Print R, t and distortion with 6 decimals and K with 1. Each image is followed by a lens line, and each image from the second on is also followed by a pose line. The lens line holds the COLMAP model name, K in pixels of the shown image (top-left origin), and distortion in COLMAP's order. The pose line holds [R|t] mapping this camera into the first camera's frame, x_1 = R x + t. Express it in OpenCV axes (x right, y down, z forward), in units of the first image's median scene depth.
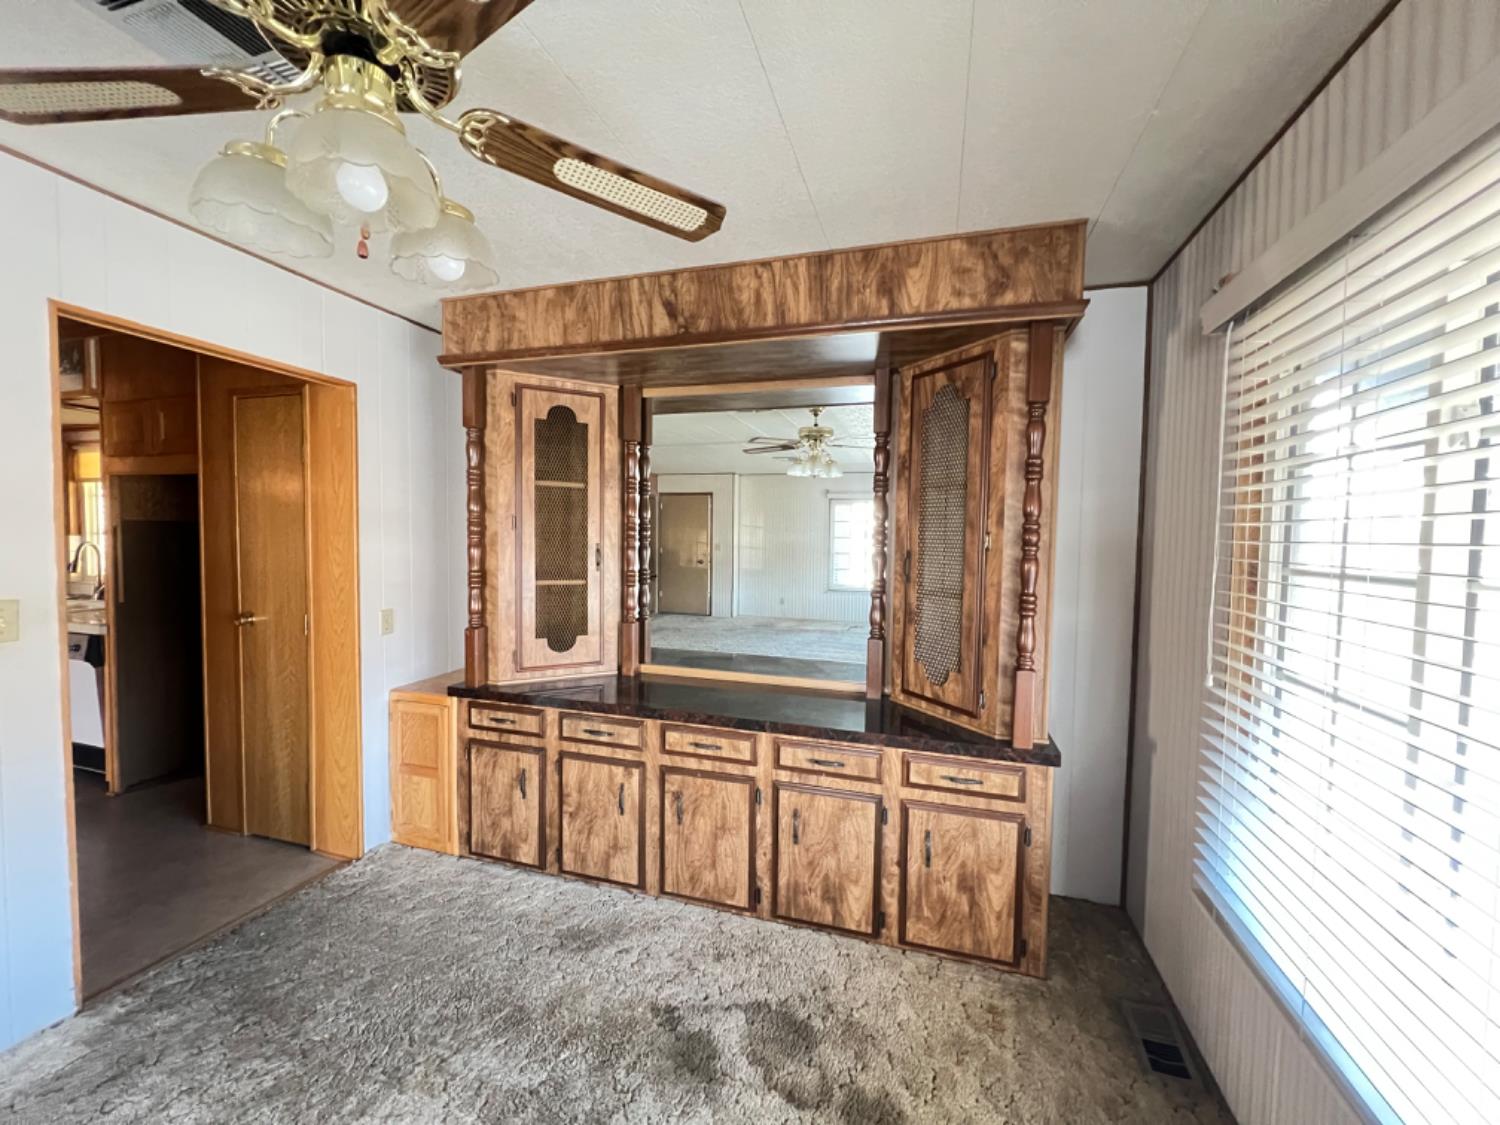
lens RADIAL K [[593.9, 0, 750.0], [0, 593.9, 562.5], [0, 0, 1]] dist [0.001096, 0.000142]
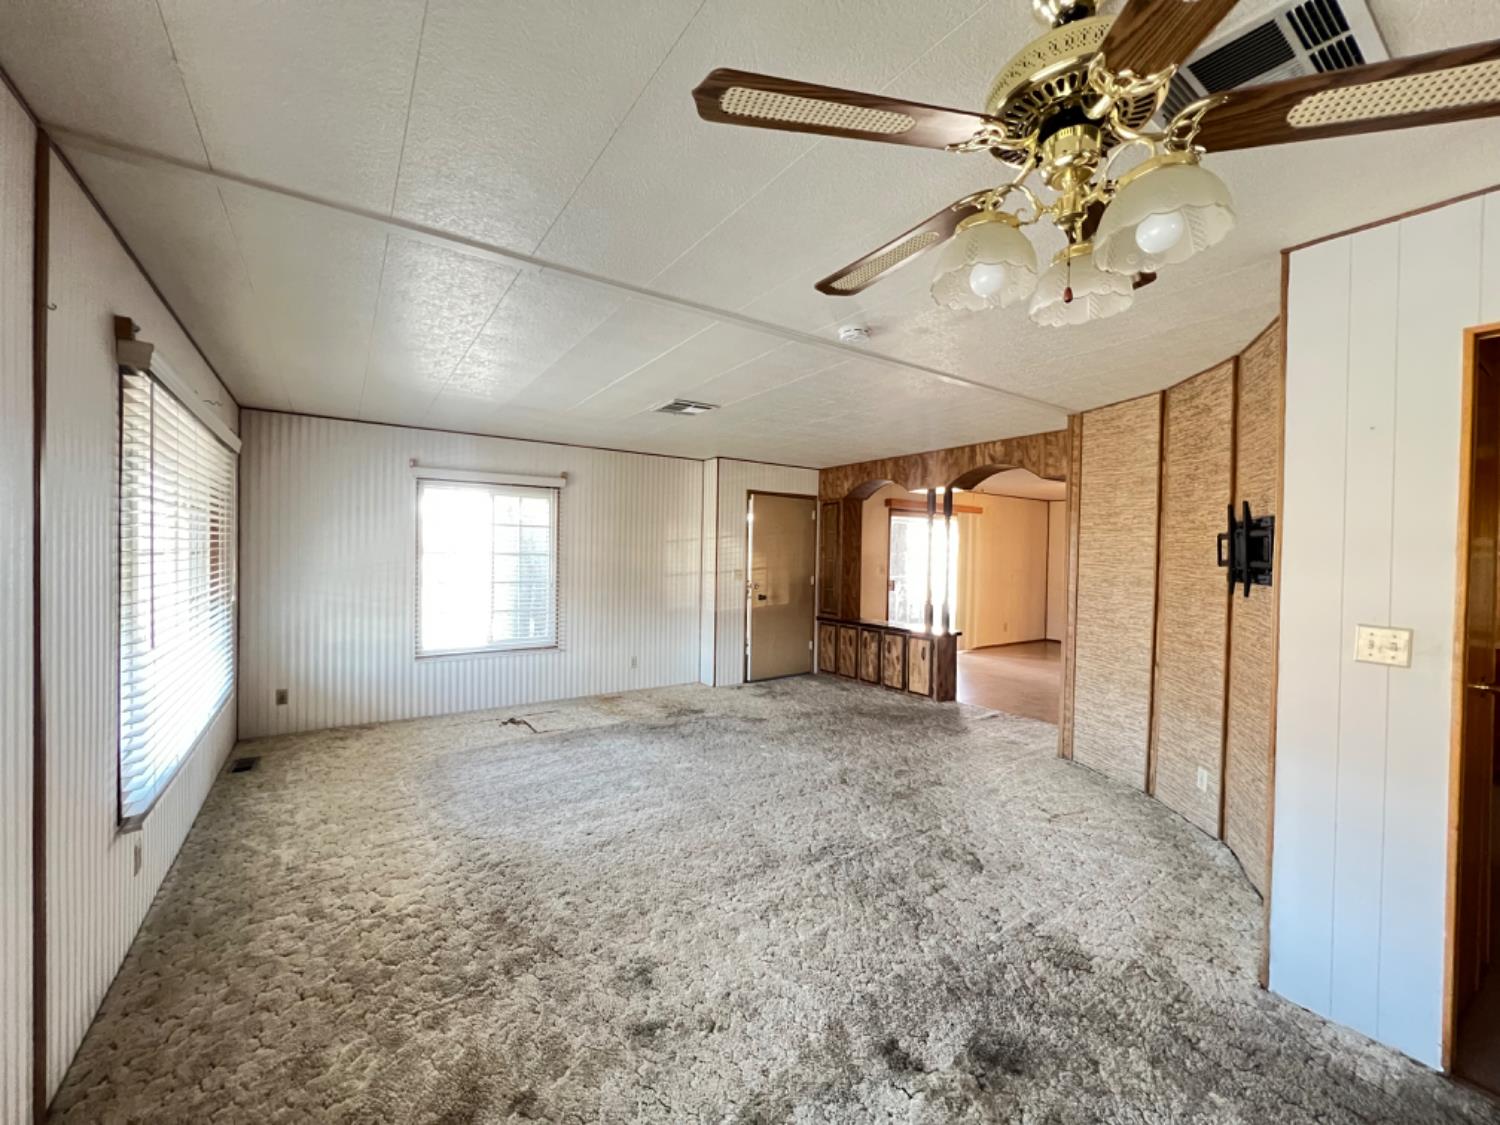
lens RADIAL K [[593.9, 0, 750.0], [0, 593.9, 562.5], [0, 0, 1]] dist [0.001096, 0.000142]
pose [[0.483598, 0.155349, -0.861394, 0.238773], [-0.122092, 0.986475, 0.109362, -0.036999], [0.866733, 0.052282, 0.496024, -0.132073]]
